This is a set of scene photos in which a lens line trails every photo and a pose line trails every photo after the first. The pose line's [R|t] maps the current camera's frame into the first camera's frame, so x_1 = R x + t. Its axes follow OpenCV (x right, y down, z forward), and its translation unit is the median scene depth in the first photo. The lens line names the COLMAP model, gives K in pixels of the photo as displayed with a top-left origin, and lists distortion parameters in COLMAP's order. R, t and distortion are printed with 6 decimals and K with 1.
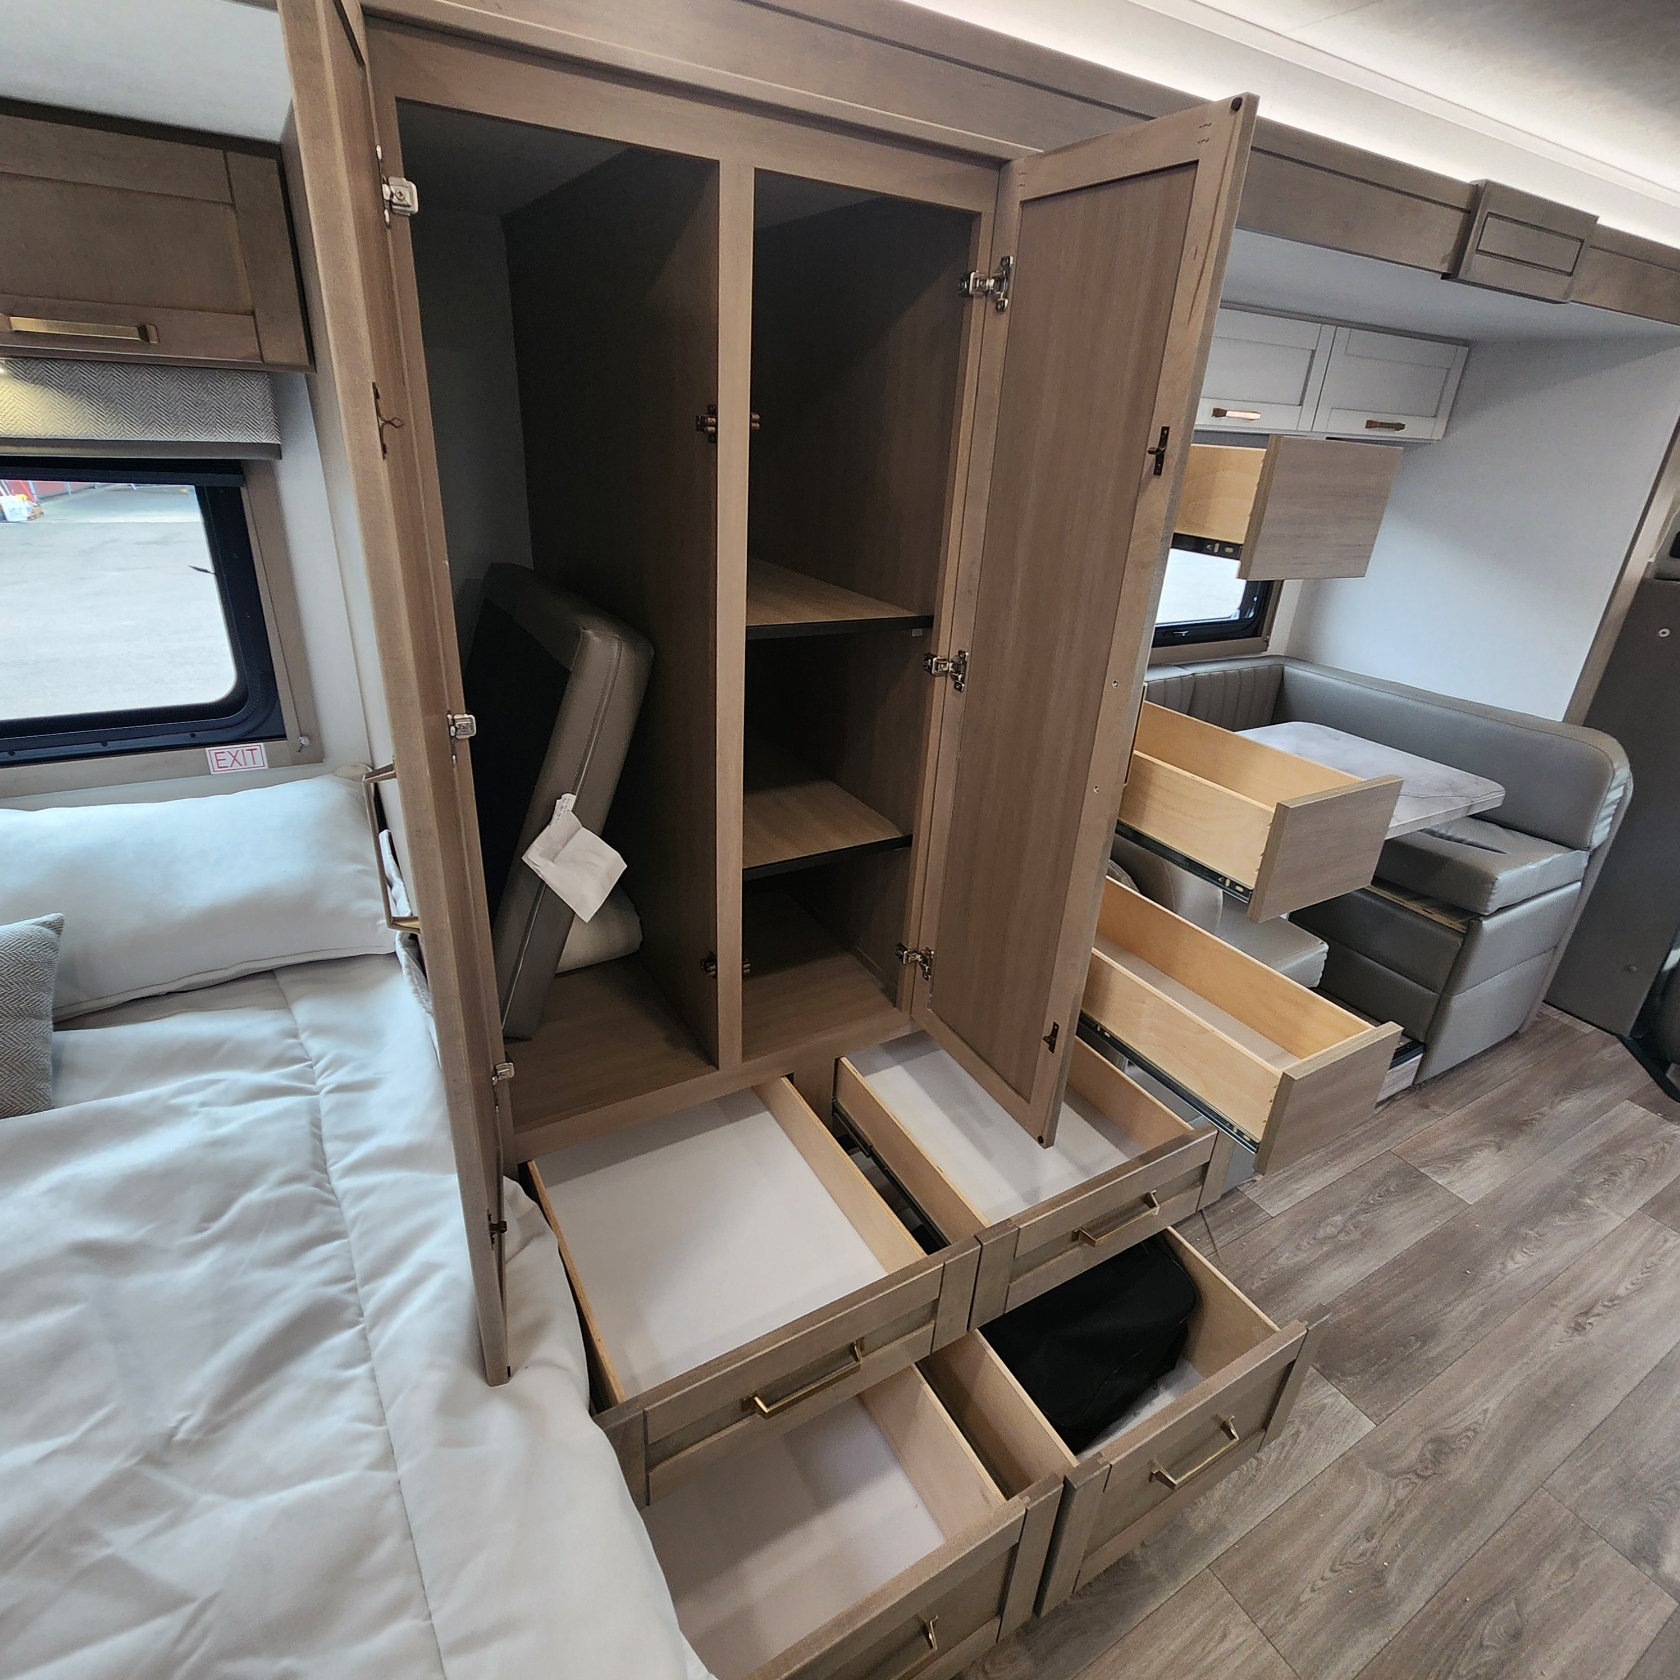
lens RADIAL K [[918.8, 0, 841.2], [0, 918.8, 827.0], [0, 0, 1]] dist [0.002159, -0.002677]
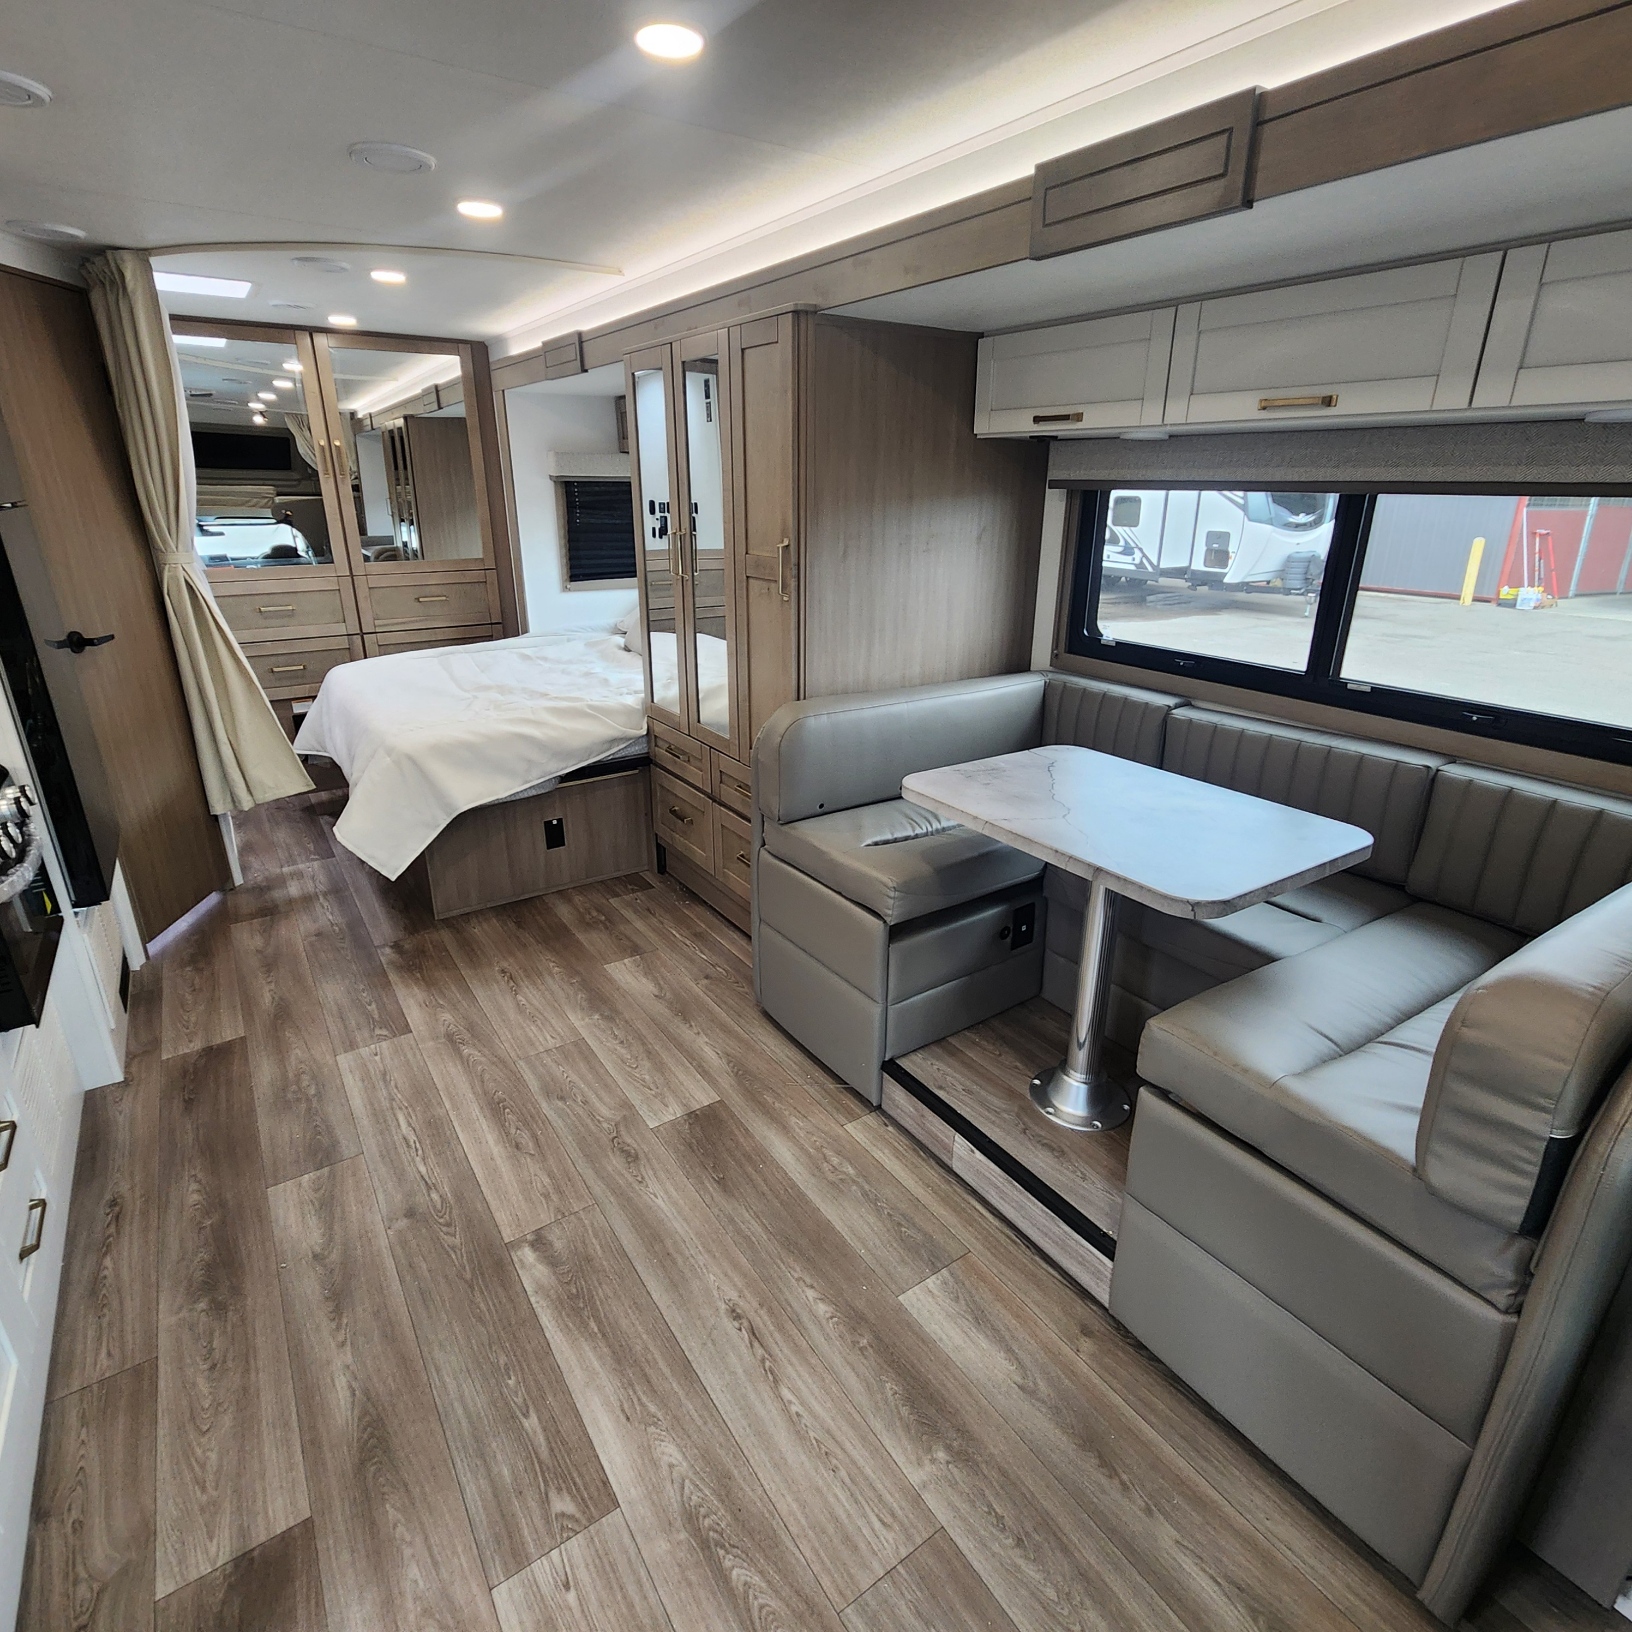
lens RADIAL K [[891.4, 0, 811.1], [0, 891.4, 803.7], [0, 0, 1]] dist [0.002768, 0.001808]
pose [[0.062850, 0.291983, -0.954356, 1.407046], [-0.413304, 0.878011, 0.241407, -0.157065], [0.908422, 0.379267, 0.175861, 0.652513]]
